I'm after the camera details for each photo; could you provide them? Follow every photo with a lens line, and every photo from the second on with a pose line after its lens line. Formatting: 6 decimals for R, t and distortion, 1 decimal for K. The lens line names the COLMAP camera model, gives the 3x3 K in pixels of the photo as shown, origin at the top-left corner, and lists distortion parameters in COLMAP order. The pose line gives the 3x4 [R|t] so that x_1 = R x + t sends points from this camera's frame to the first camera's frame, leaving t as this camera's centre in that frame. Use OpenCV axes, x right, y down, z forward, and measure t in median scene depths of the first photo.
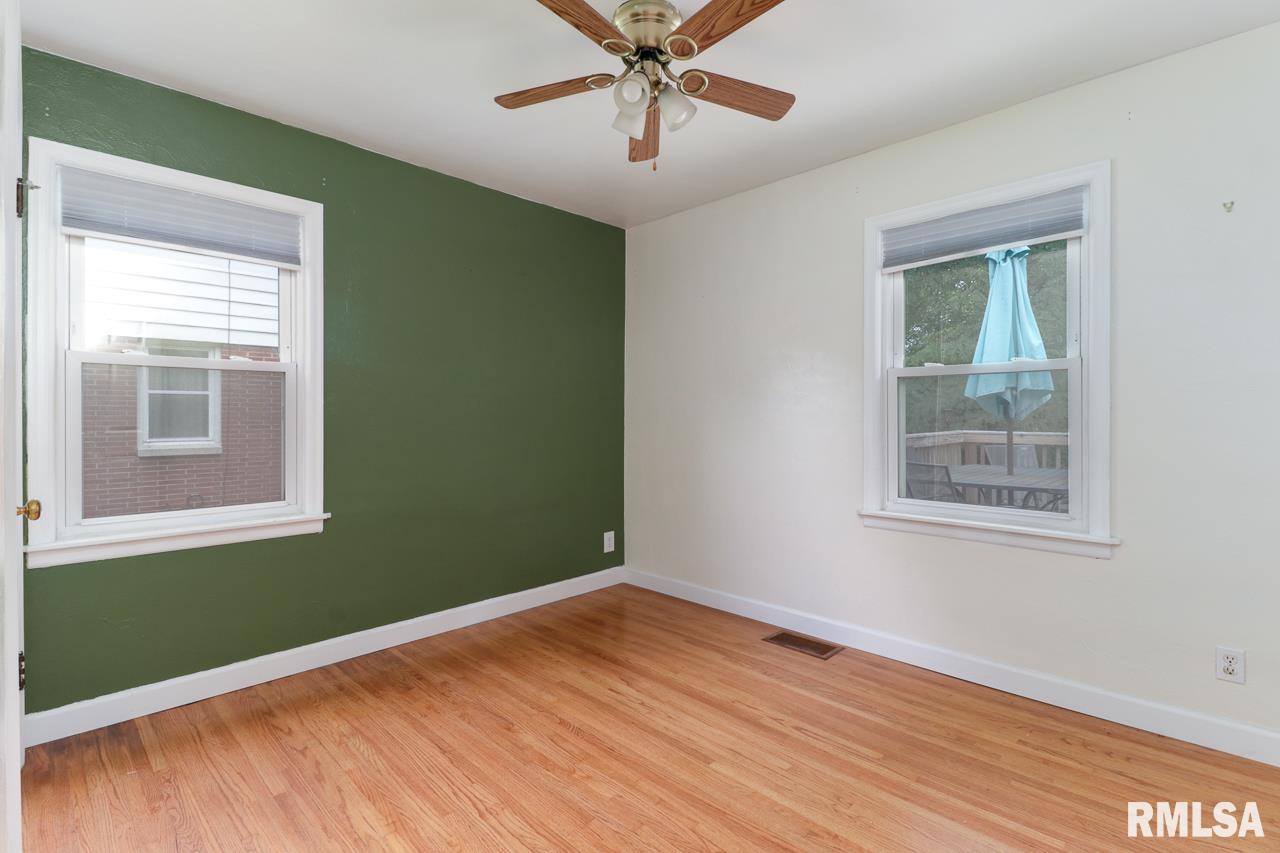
lens RADIAL K [[572.9, 0, 640.0], [0, 572.9, 426.5], [0, 0, 1]] dist [-0.017125, -0.000301]
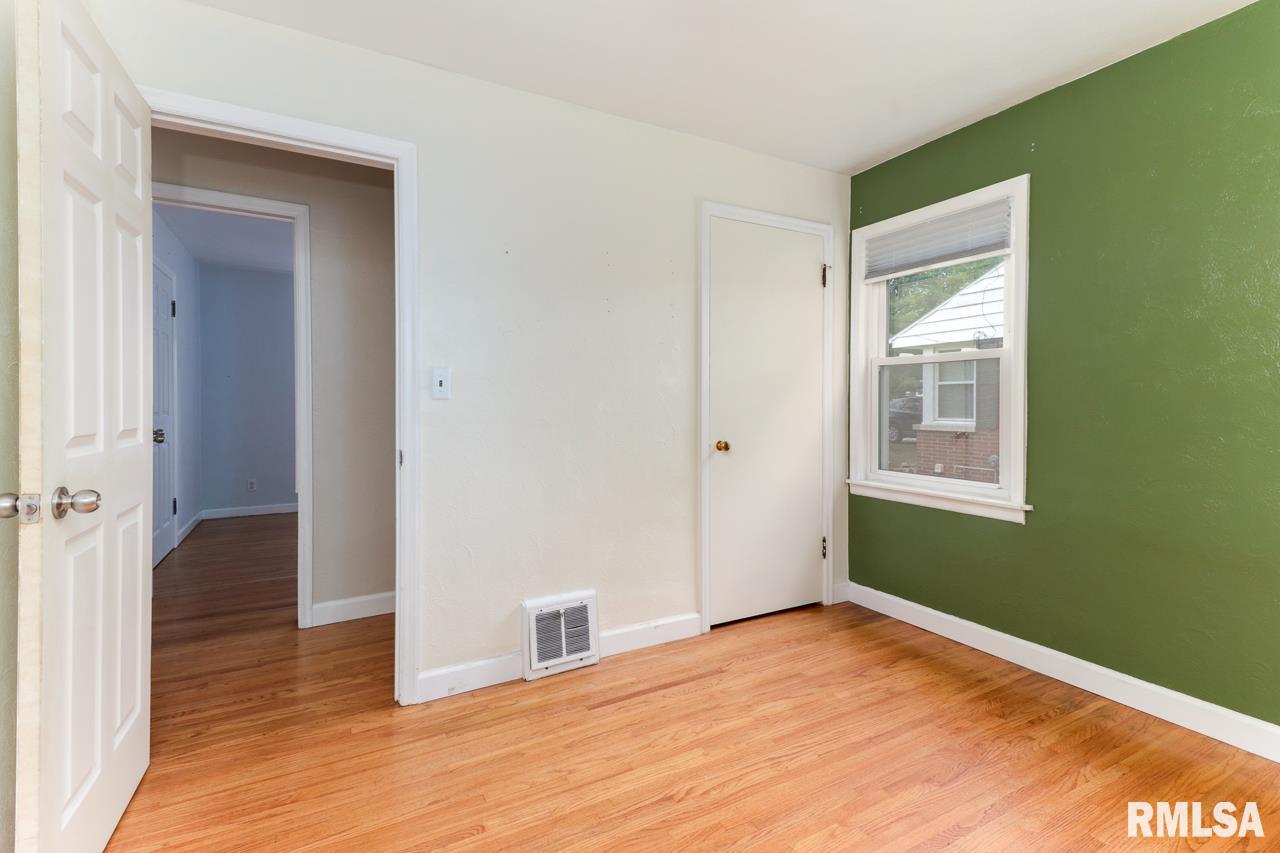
lens RADIAL K [[595.6, 0, 639.4], [0, 595.6, 412.3], [0, 0, 1]] dist [0.004278, -0.000053]
pose [[-0.296797, 0.019903, -0.954733, 0.683824], [-0.012972, 0.999606, 0.024871, -0.018446], [0.954852, 0.019766, -0.296422, 0.817954]]
